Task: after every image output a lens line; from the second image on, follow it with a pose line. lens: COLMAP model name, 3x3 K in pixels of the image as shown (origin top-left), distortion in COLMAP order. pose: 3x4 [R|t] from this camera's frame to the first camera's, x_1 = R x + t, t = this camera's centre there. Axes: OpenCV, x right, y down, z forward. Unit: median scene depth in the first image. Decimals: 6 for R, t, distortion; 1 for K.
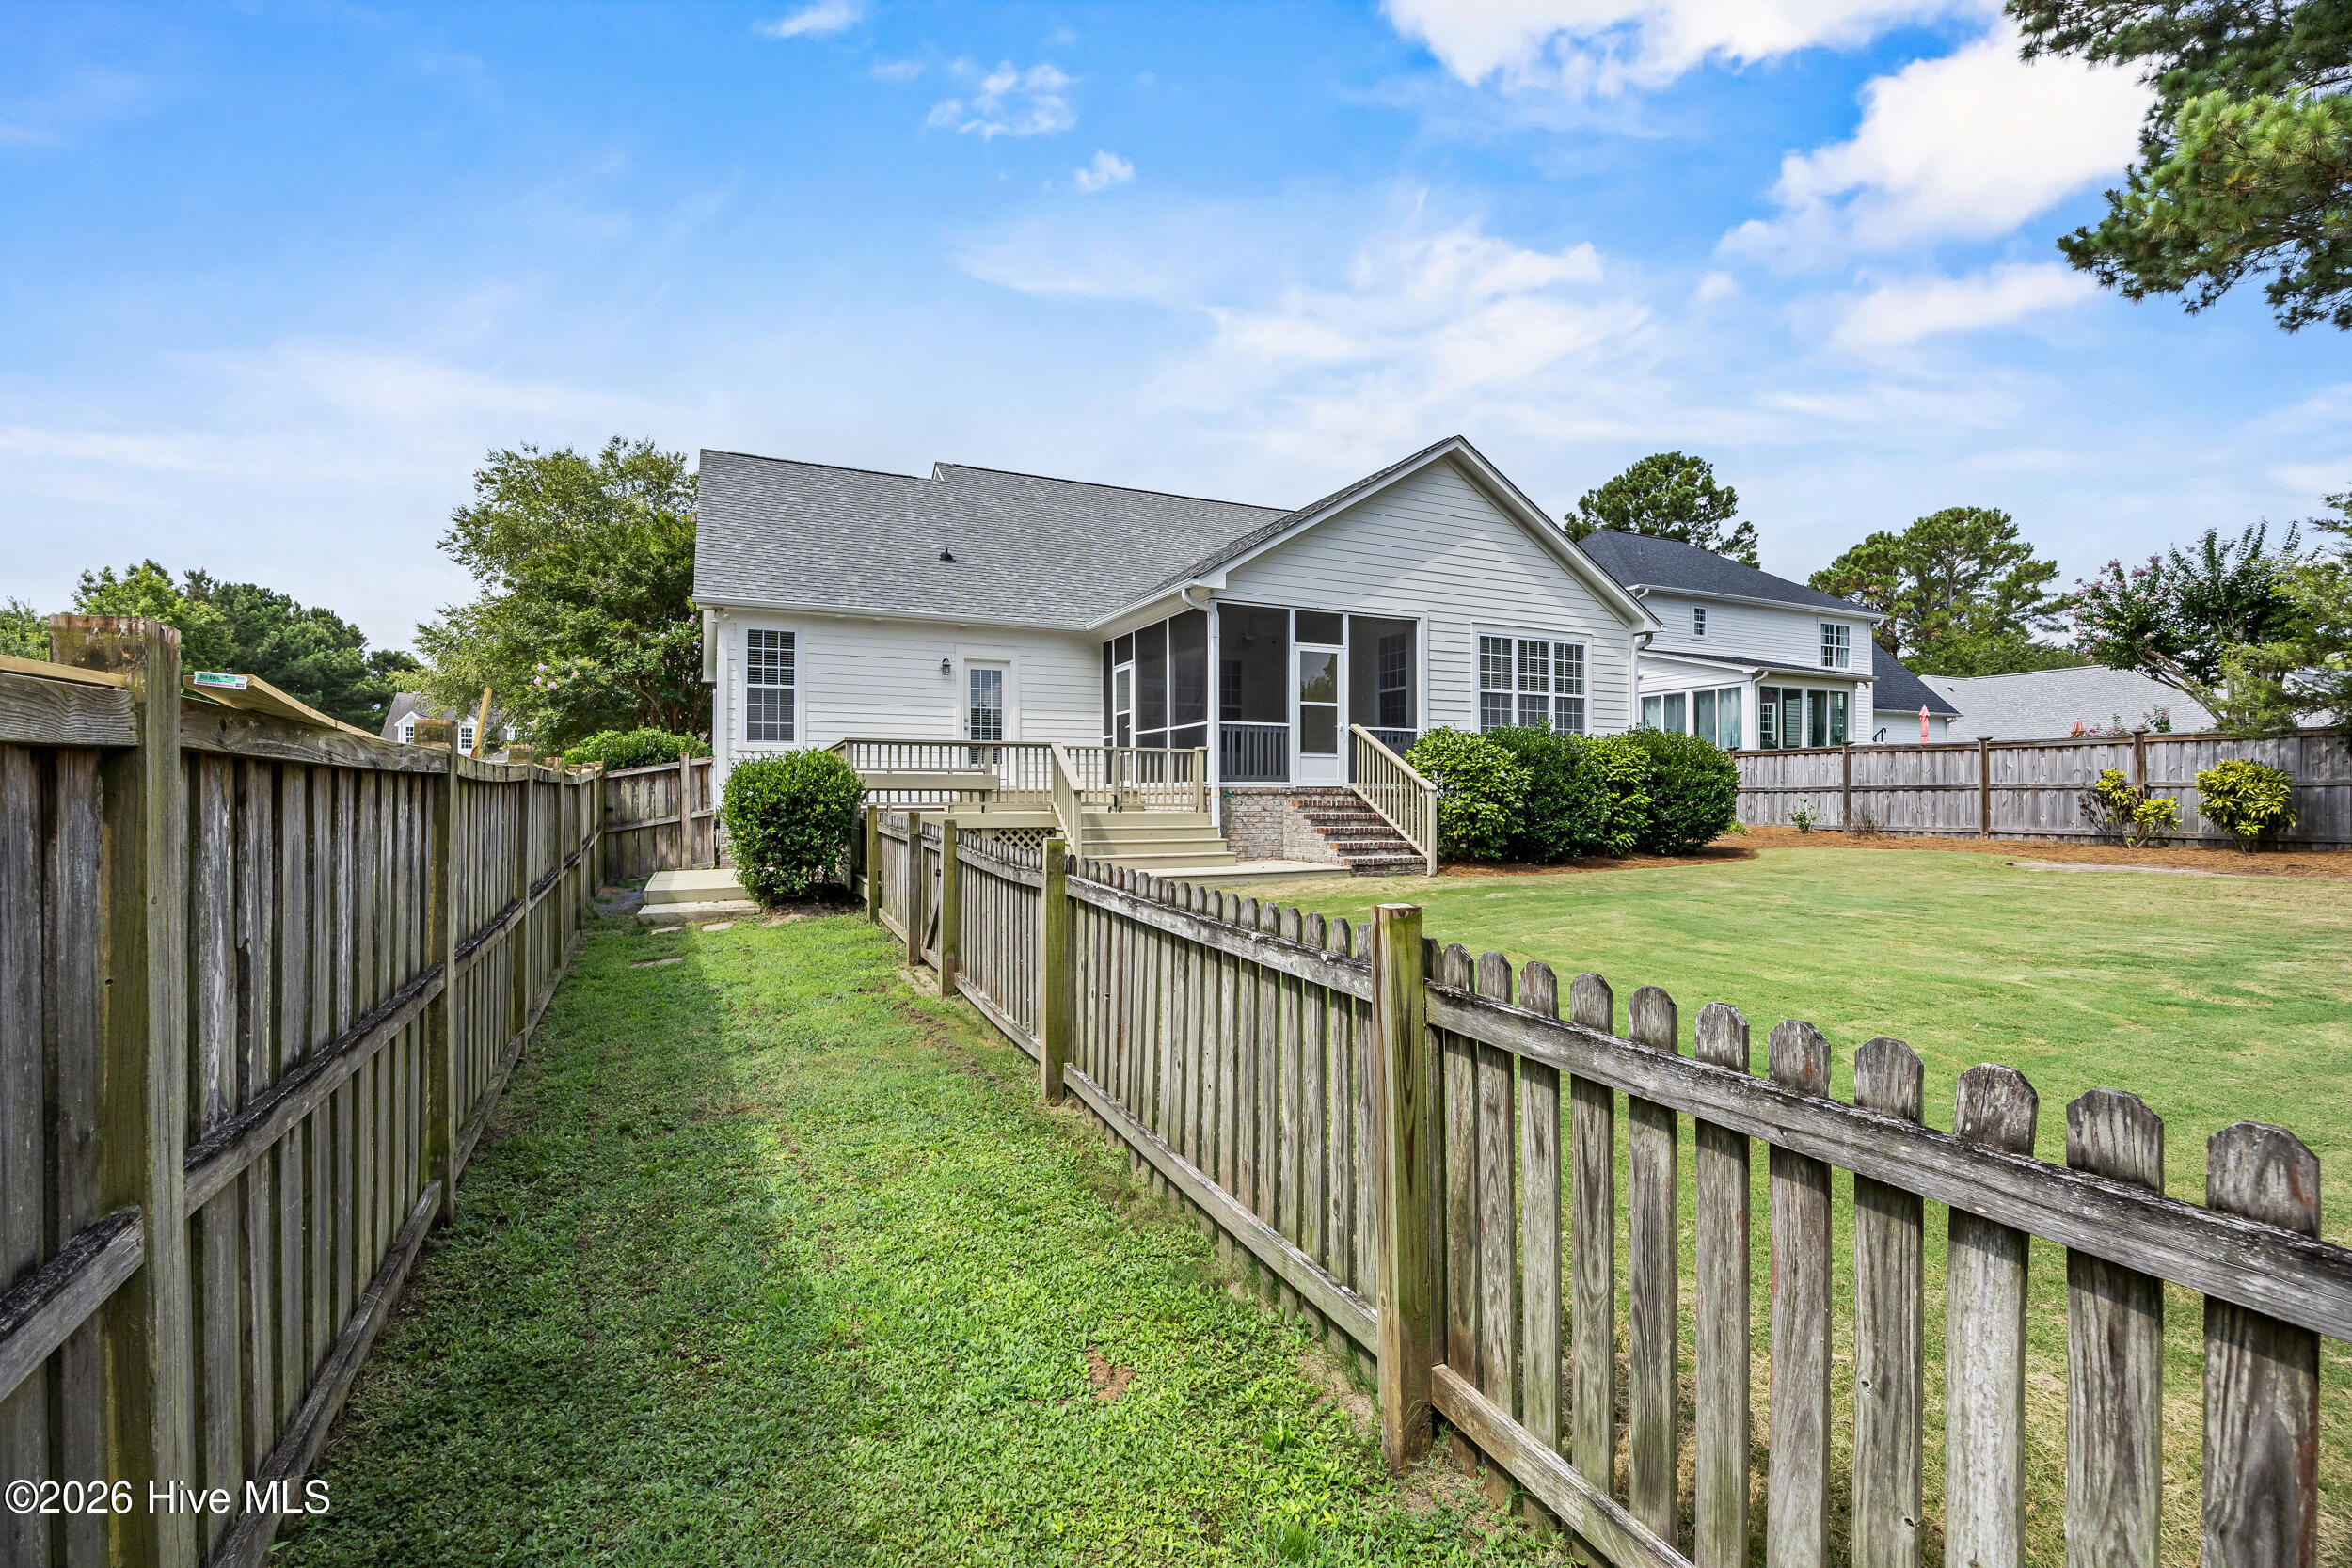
lens RADIAL K [[998.0, 0, 1169.8], [0, 998.0, 790.3], [0, 0, 1]] dist [-0.015293, -0.000118]
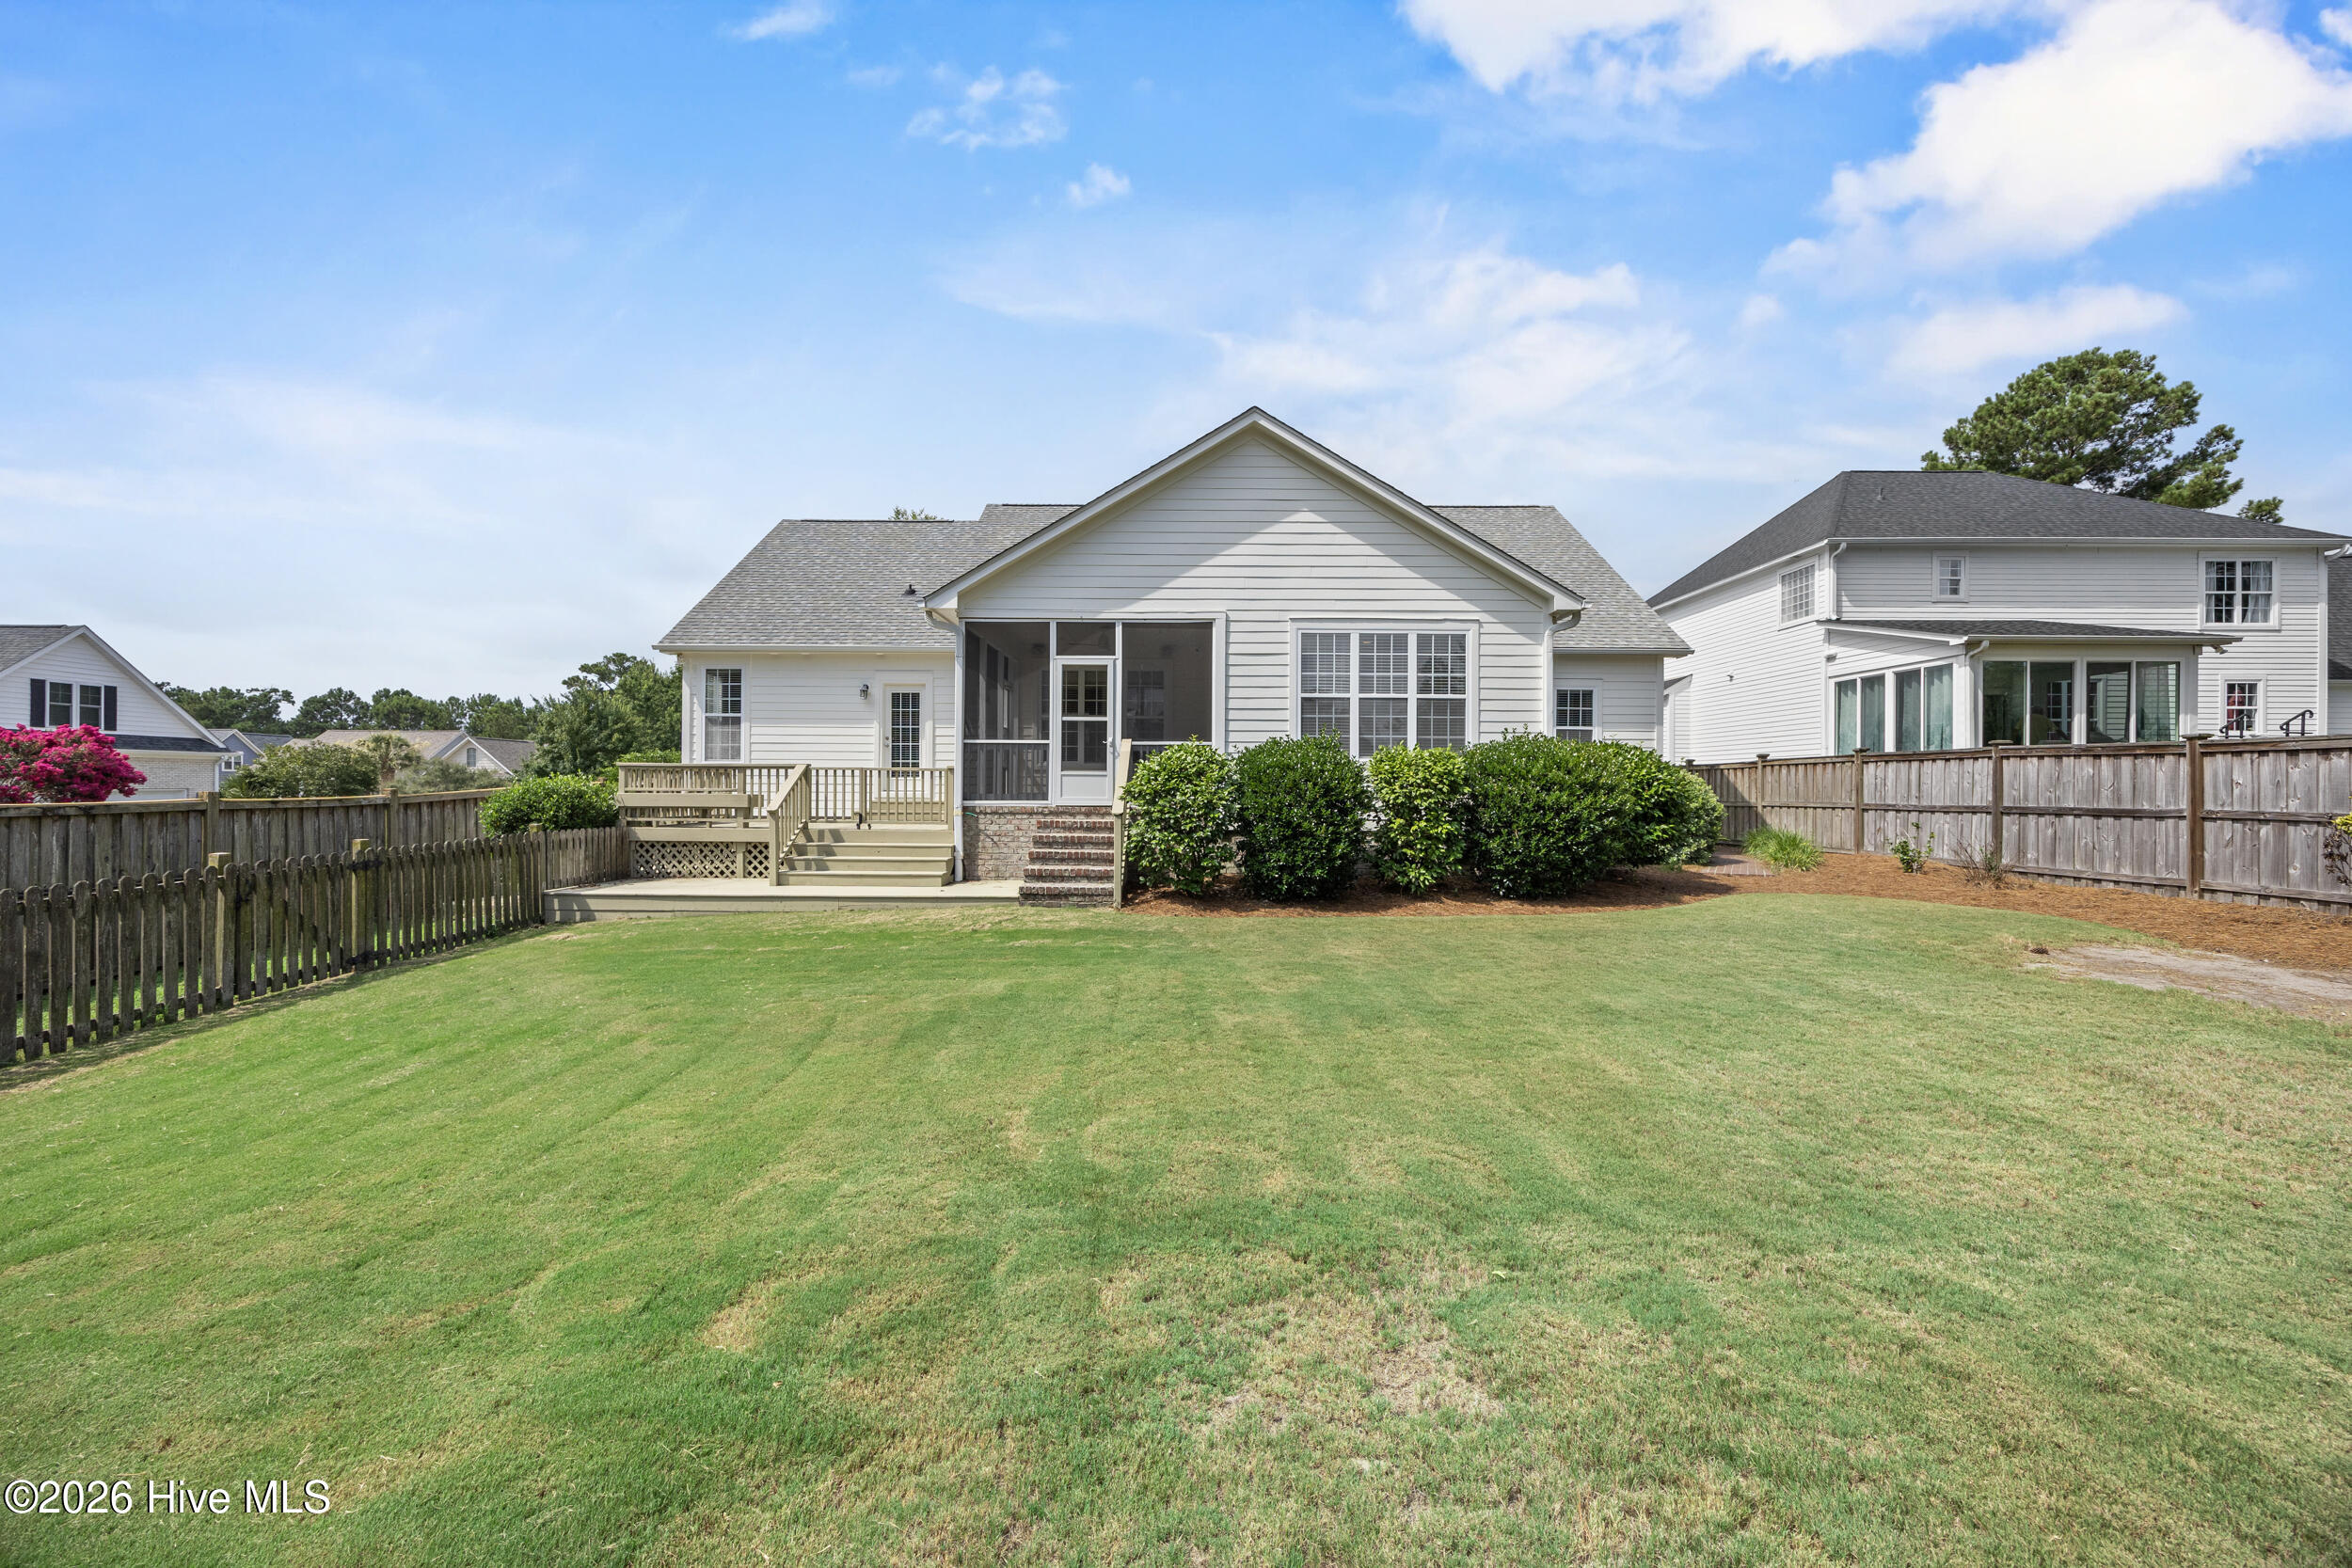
lens RADIAL K [[893.2, 0, 1172.7], [0, 893.2, 787.8], [0, 0, 1]] dist [0.000513, 0.000119]
pose [[0.904573, 0.005820, -0.426280, 0.519976], [-0.002655, 0.999964, 0.008019, -0.024561], [0.426311, -0.006122, 0.904556, 0.233917]]
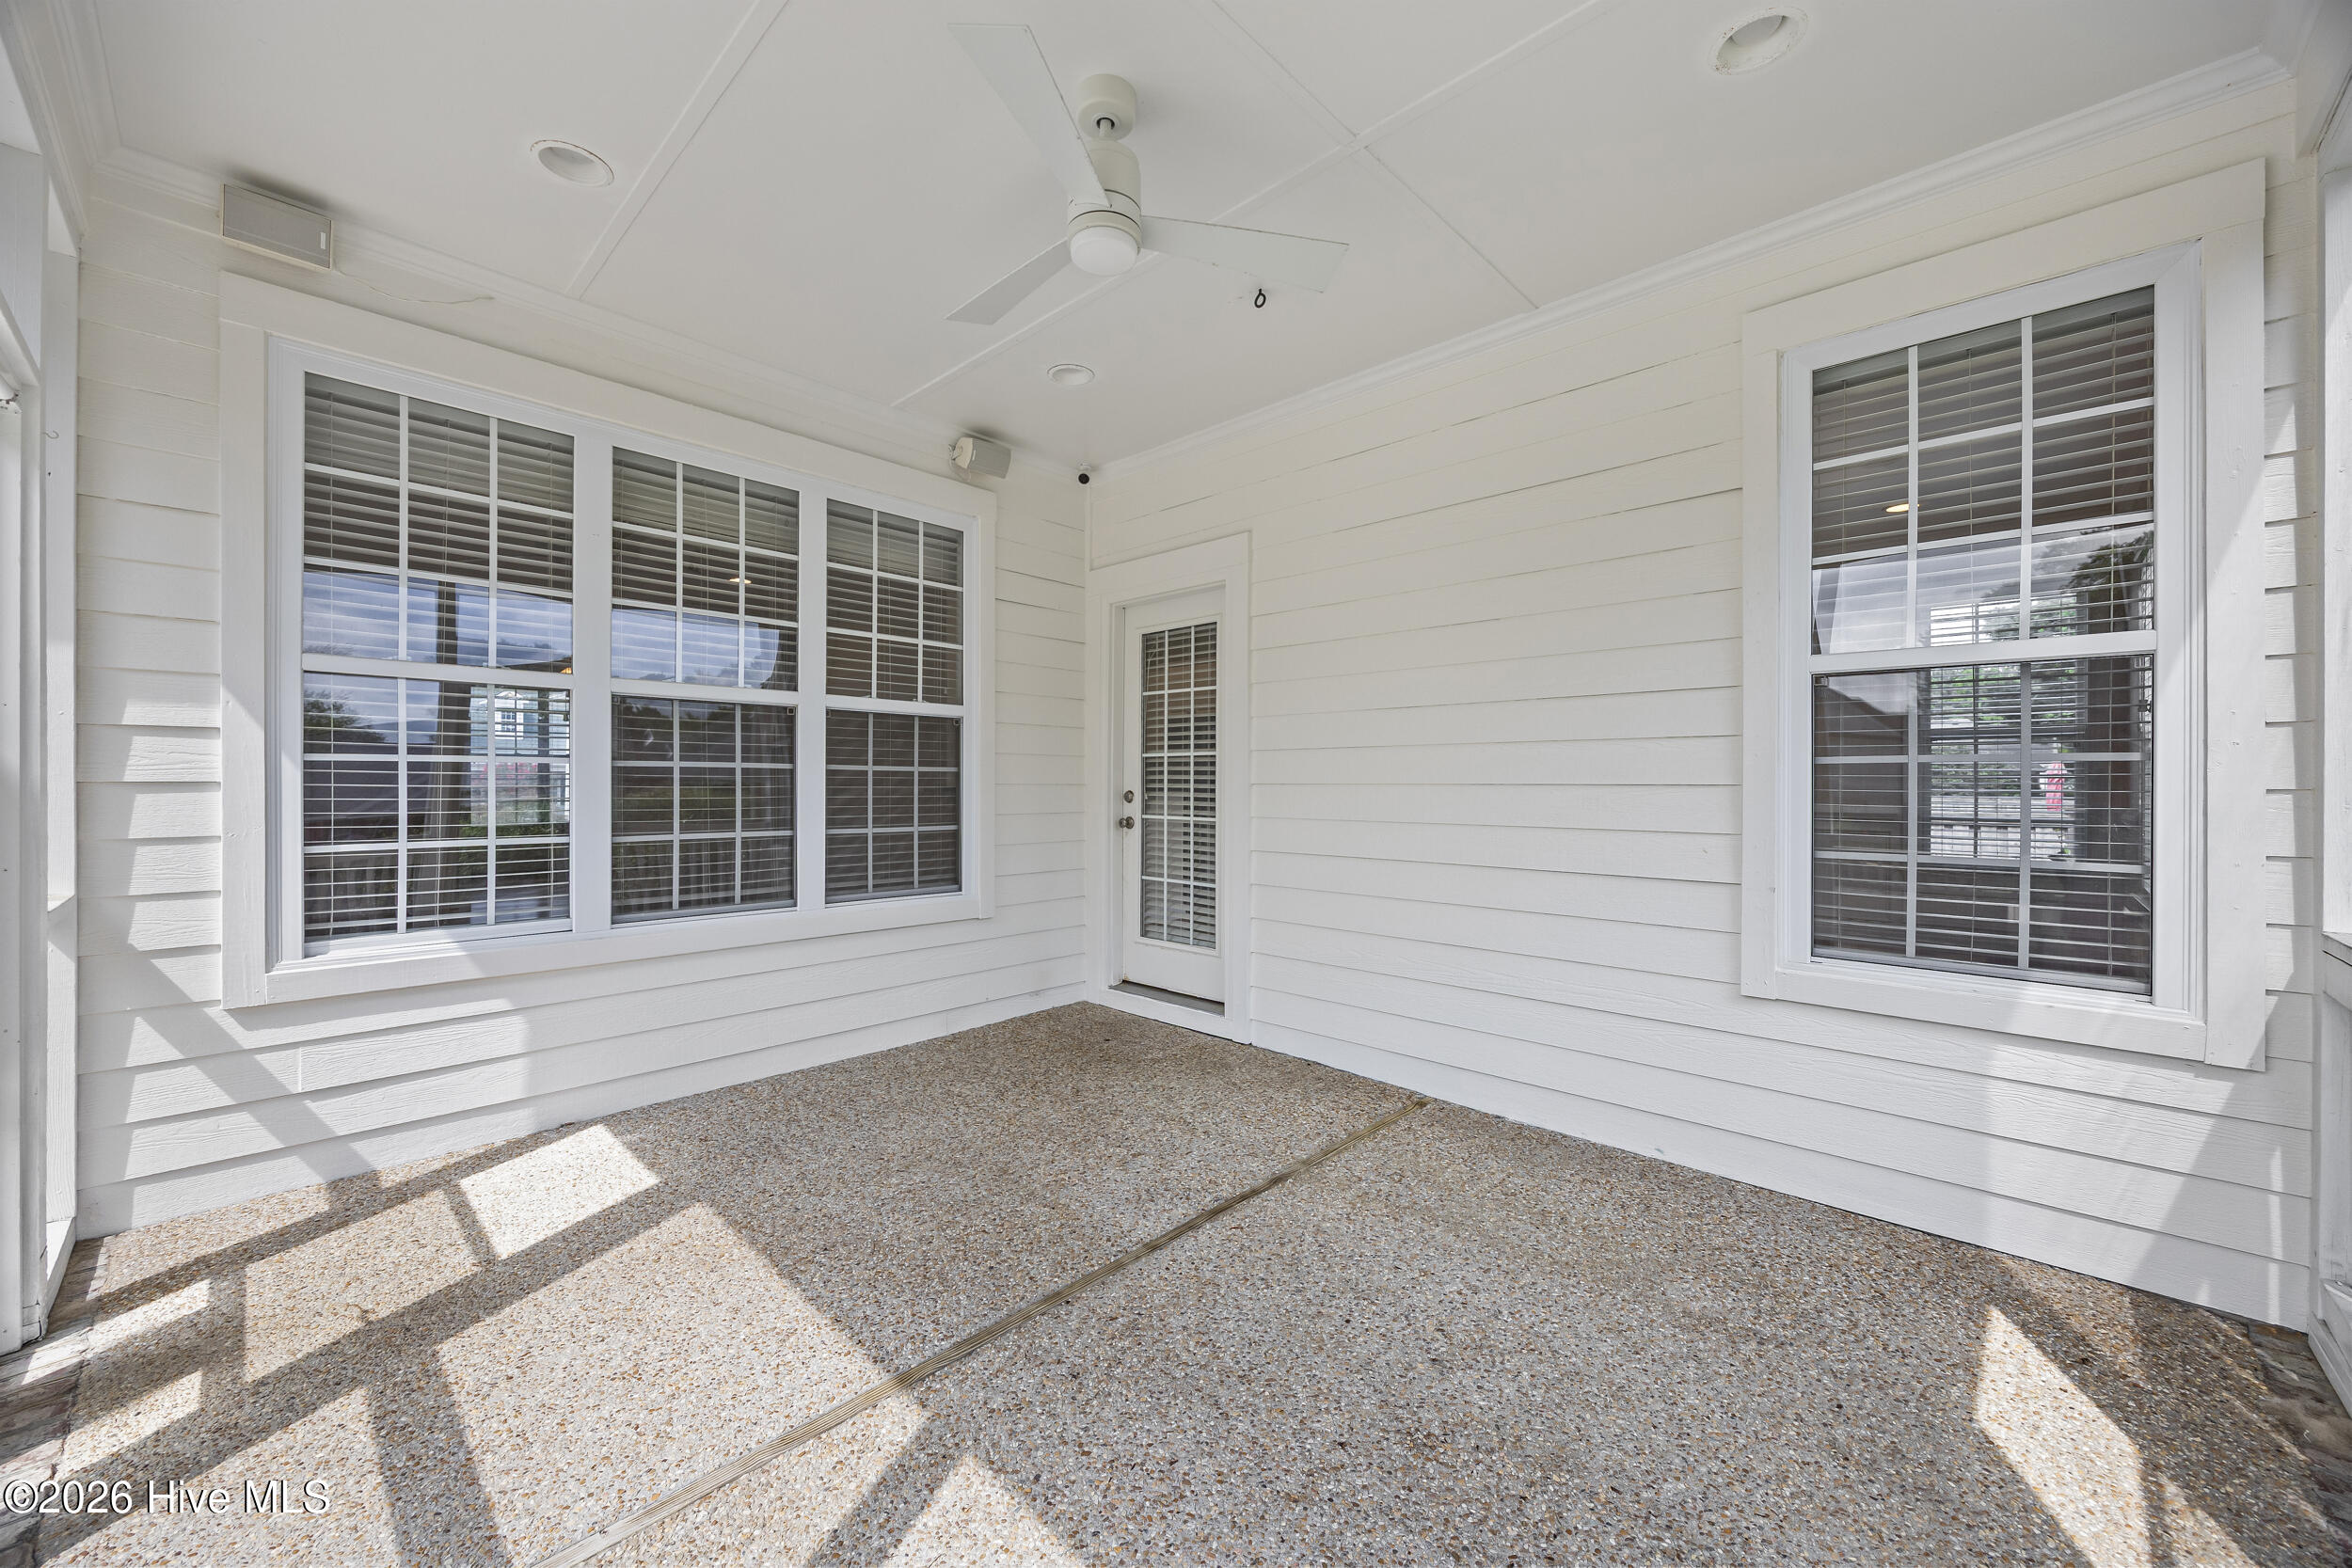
lens RADIAL K [[893.2, 0, 1178.6], [0, 893.2, 789.2], [0, 0, 1]] dist [0.000513, 0.000119]
pose [[0.928871, 0.002110, 0.370397, 0.384890], [-0.003659, 0.999987, 0.003481, -0.074339], [-0.370385, -0.004588, 0.928867, 0.751751]]
